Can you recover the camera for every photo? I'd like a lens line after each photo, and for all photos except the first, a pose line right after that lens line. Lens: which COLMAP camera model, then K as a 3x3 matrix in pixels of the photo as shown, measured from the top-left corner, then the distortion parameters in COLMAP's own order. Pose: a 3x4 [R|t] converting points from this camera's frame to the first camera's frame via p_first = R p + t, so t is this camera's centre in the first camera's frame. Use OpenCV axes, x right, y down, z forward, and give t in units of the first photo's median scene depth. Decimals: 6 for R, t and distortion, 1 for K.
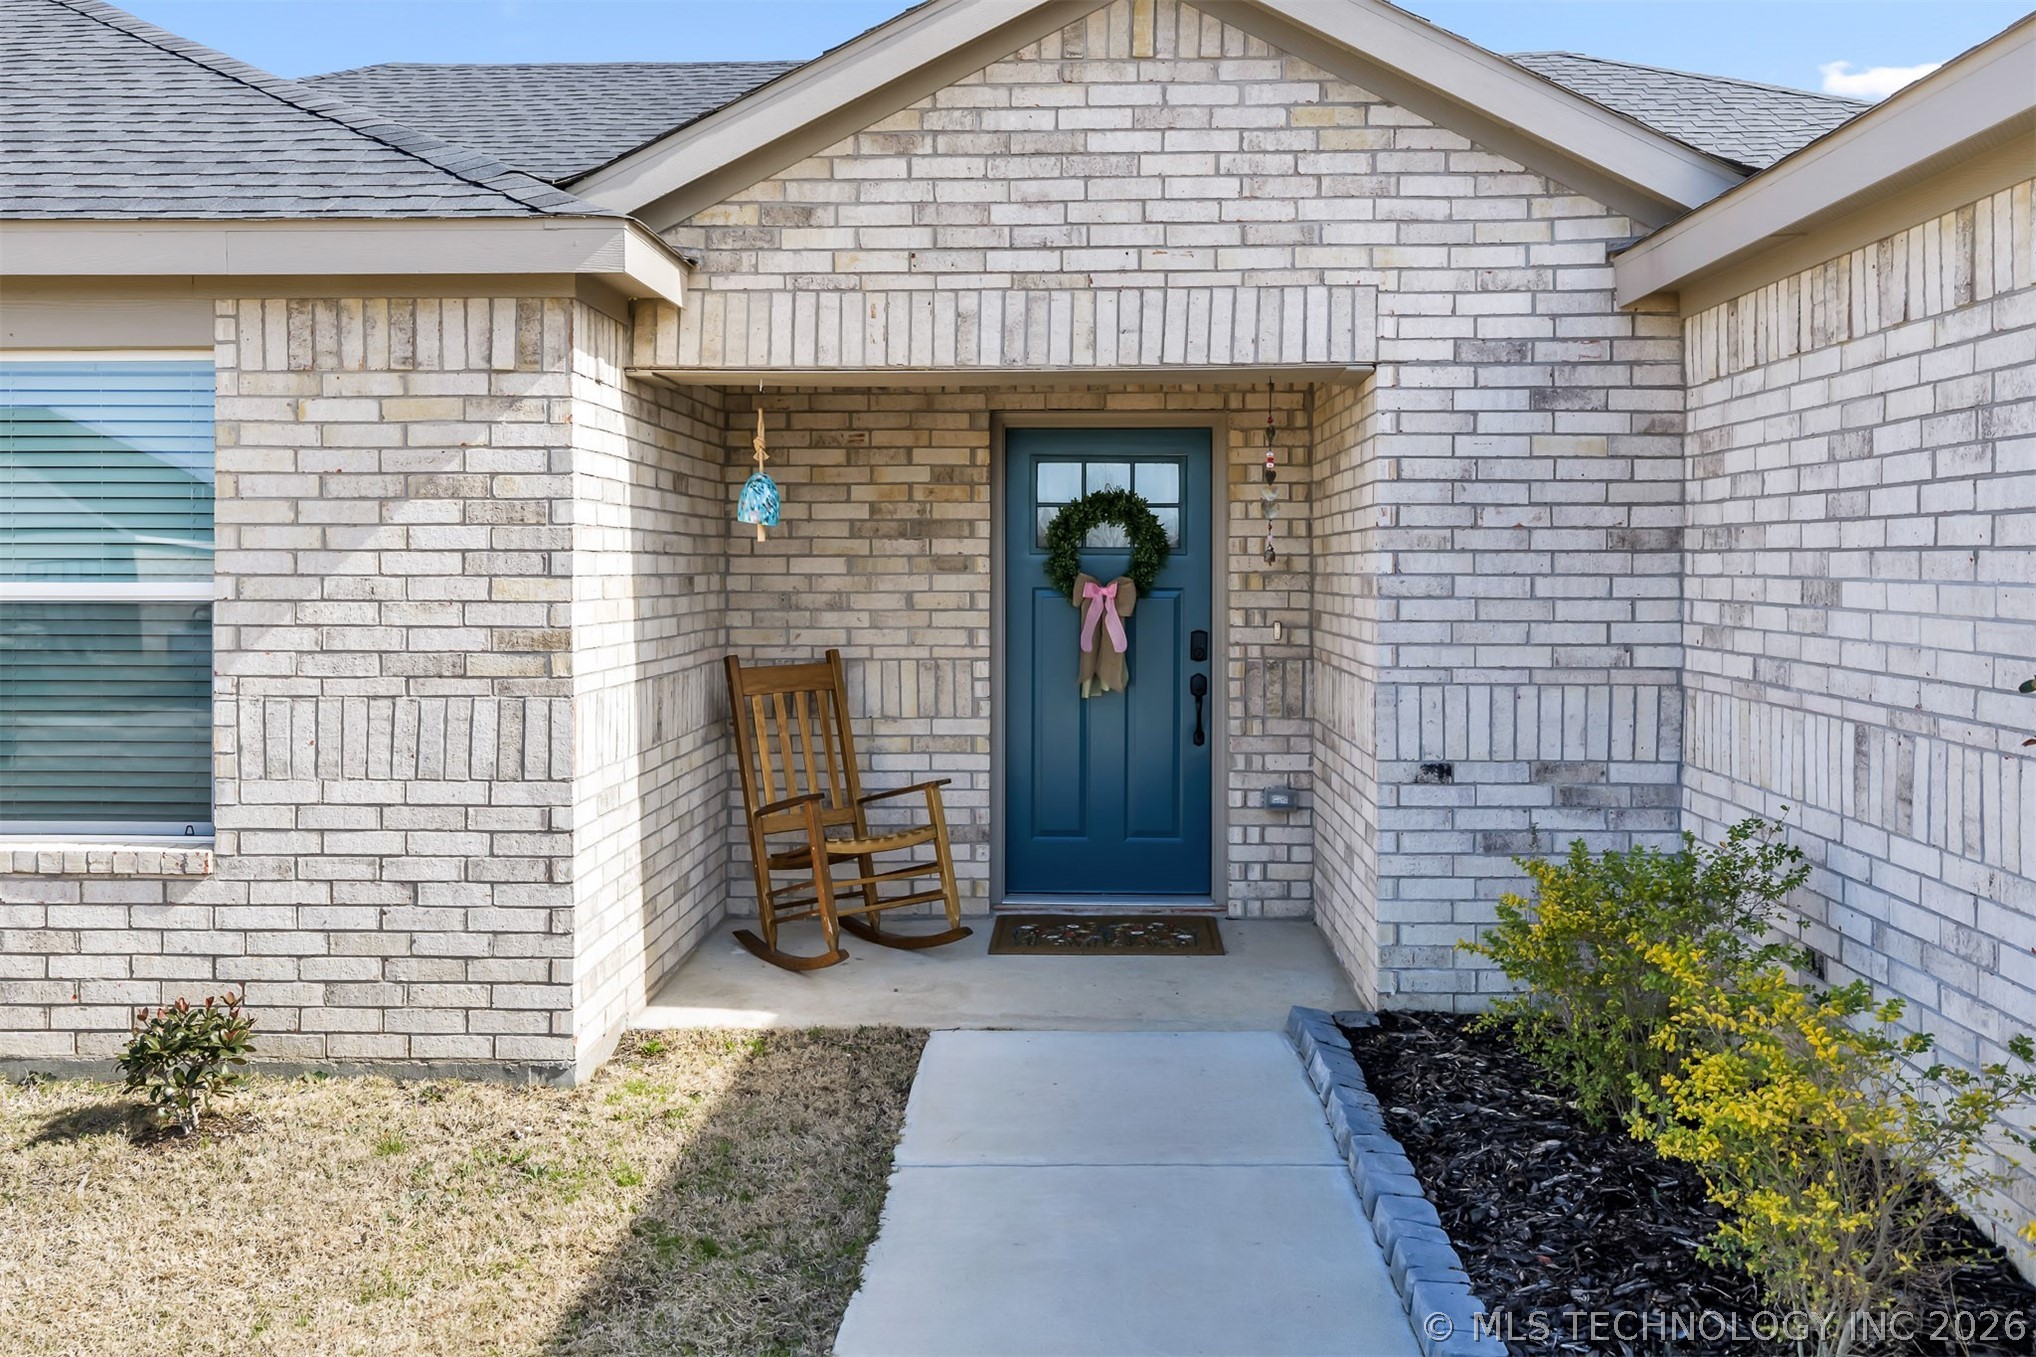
lens RADIAL K [[1732.7, 0, 1019.4], [0, 1732.7, 584.5], [0, 0, 1]] dist [0.001622, -0.002420]
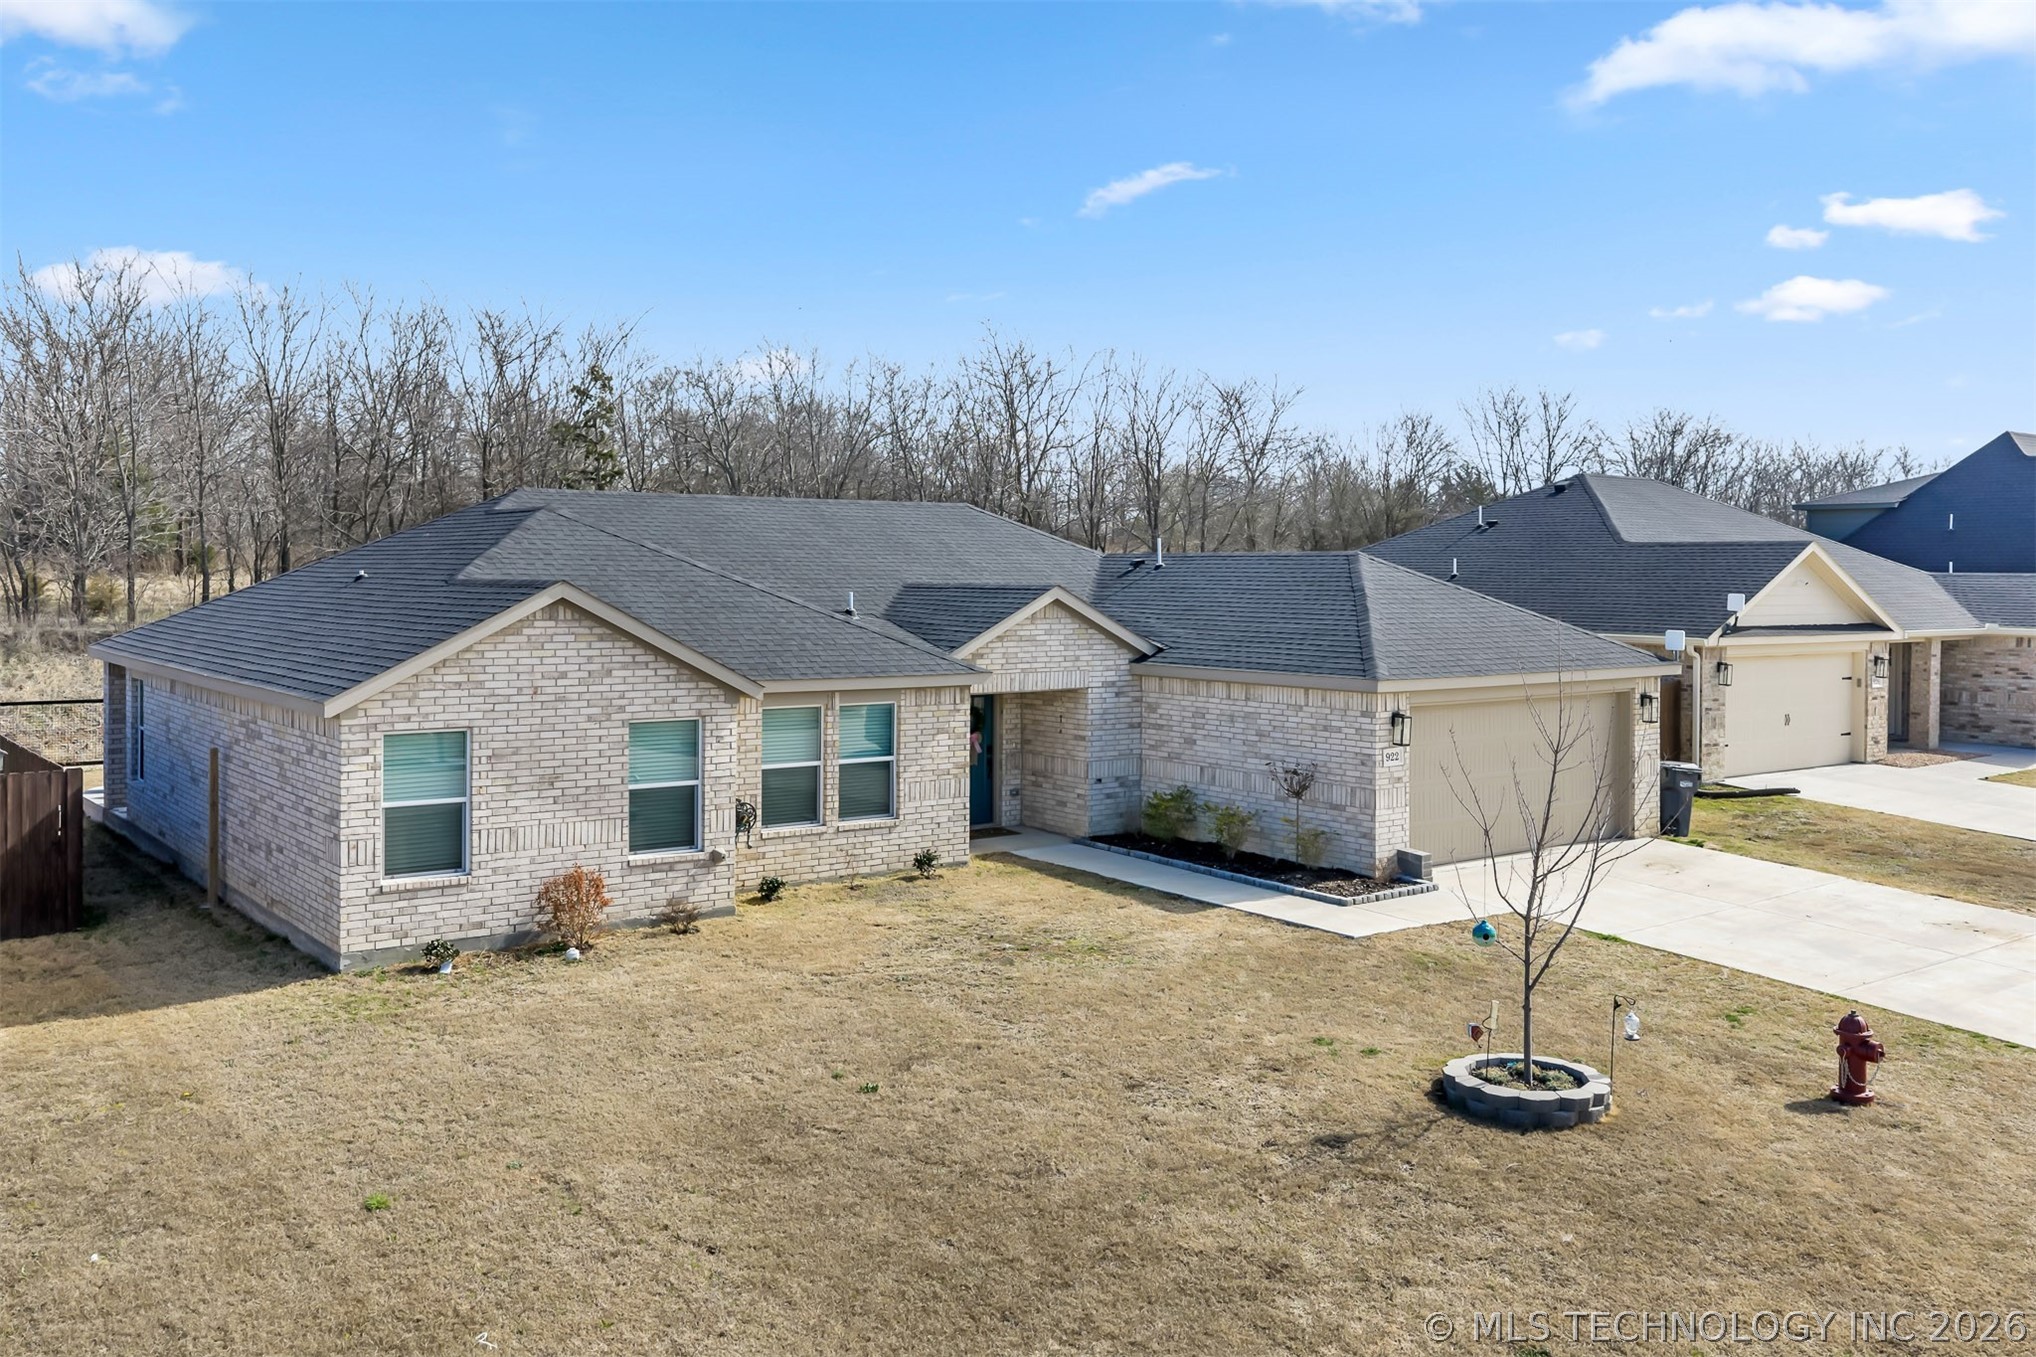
lens RADIAL K [[1732.7, 0, 1019.4], [0, 1732.7, 584.5], [0, 0, 1]] dist [0.001622, -0.002420]
pose [[0.778838, -0.000377, 0.627224, -2.748404], [0.003501, 0.999987, -0.003747, -0.384092], [-0.627215, 0.005114, 0.778830, -2.357288]]
